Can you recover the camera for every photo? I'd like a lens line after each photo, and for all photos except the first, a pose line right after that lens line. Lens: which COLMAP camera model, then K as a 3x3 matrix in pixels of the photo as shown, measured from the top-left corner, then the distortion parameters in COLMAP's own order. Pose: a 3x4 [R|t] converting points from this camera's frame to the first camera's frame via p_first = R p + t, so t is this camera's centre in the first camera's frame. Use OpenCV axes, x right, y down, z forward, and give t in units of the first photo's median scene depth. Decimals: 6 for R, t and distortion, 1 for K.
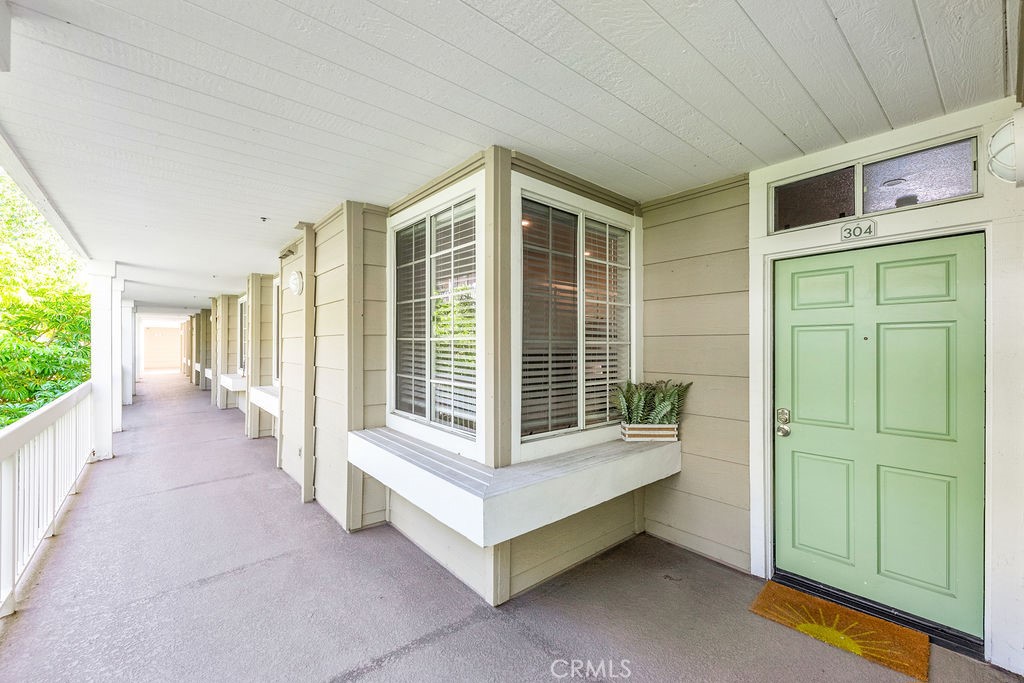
lens RADIAL K [[415.5, 0, 509.1], [0, 415.5, 345.7], [0, 0, 1]] dist [-0.000034, -0.002364]
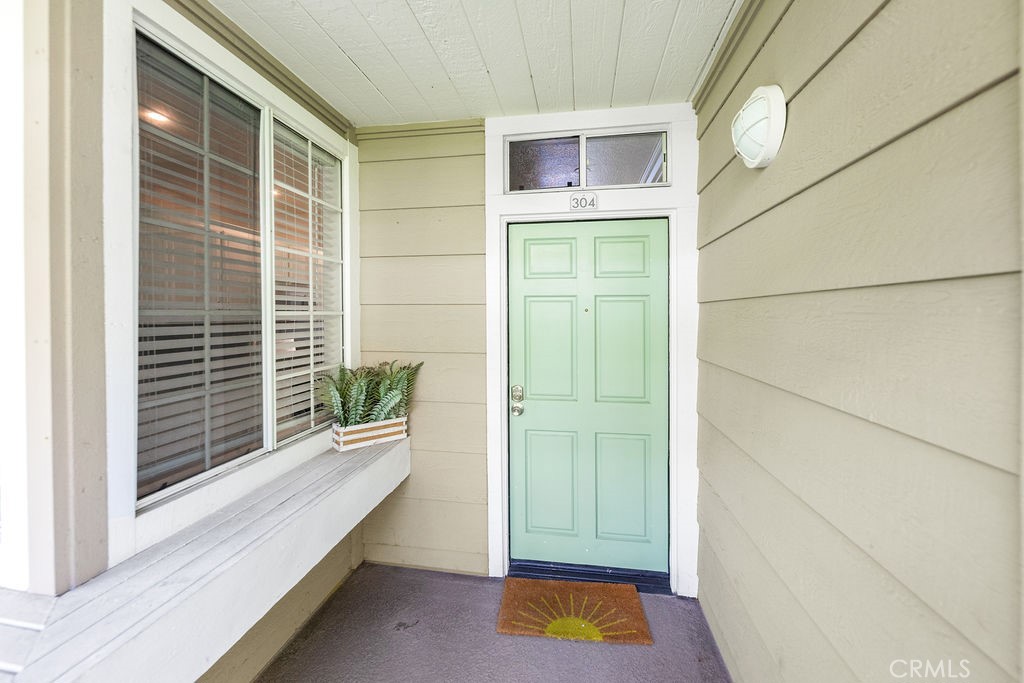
lens RADIAL K [[415.5, 0, 504.7], [0, 415.5, 318.4], [0, 0, 1]] dist [-0.000034, -0.002364]
pose [[0.767015, -0.009486, 0.641559, 0.047644], [-0.001652, 0.999858, 0.016759, -0.012335], [-0.641627, -0.013915, 0.766890, 0.306416]]
